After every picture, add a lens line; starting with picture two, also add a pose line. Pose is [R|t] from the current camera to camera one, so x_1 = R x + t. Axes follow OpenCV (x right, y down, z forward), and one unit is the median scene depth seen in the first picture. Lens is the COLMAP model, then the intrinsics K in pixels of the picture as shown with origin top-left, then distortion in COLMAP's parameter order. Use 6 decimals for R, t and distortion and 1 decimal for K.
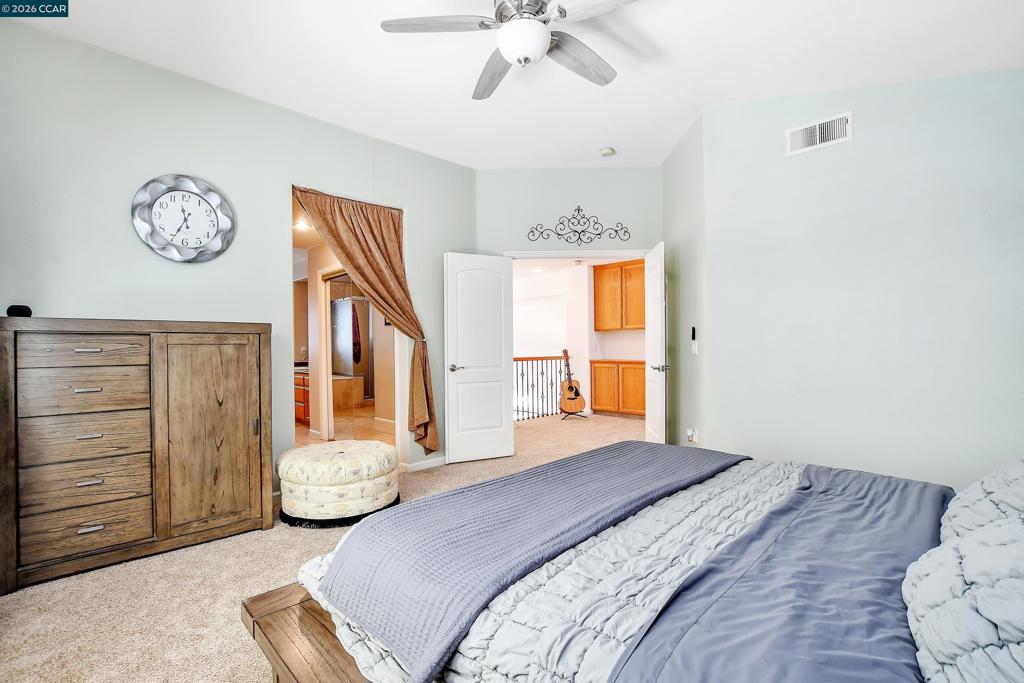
lens RADIAL K [[477.3, 0, 512.4], [0, 477.3, 342.5], [0, 0, 1]] dist [-0.026159, 0.002182]
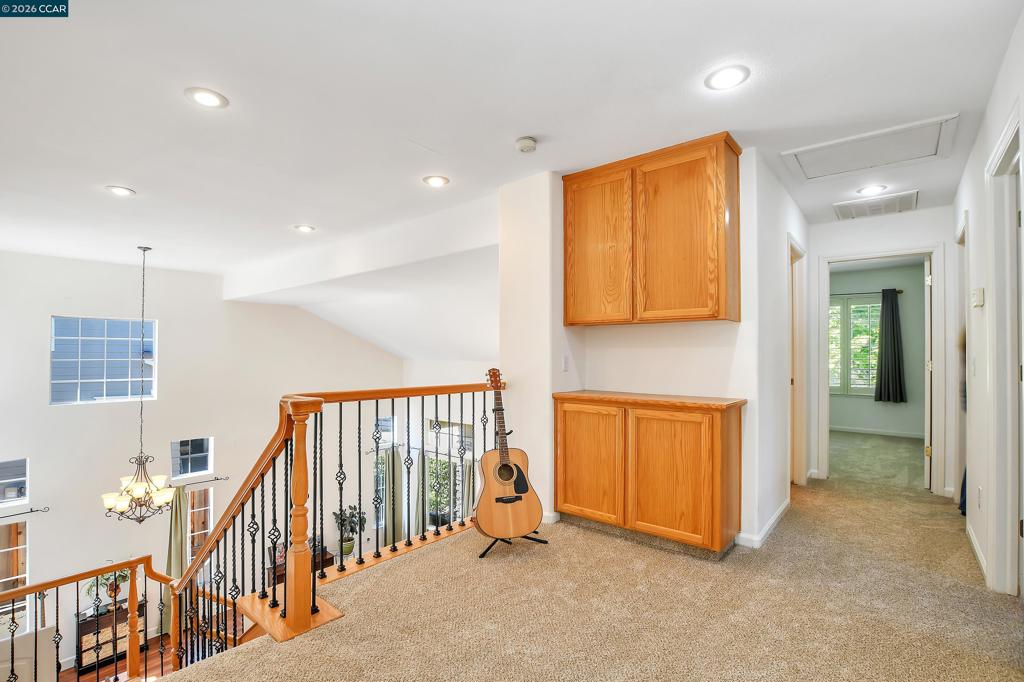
lens RADIAL K [[473.8, 0, 508.2], [0, 473.8, 344.1], [0, 0, 1]] dist [-0.032653, 0.004672]
pose [[0.995236, 0.015227, 0.096298, 0.083746], [-0.014245, 0.999839, -0.010884, -0.001816], [-0.096448, 0.009460, 0.995293, 0.601384]]
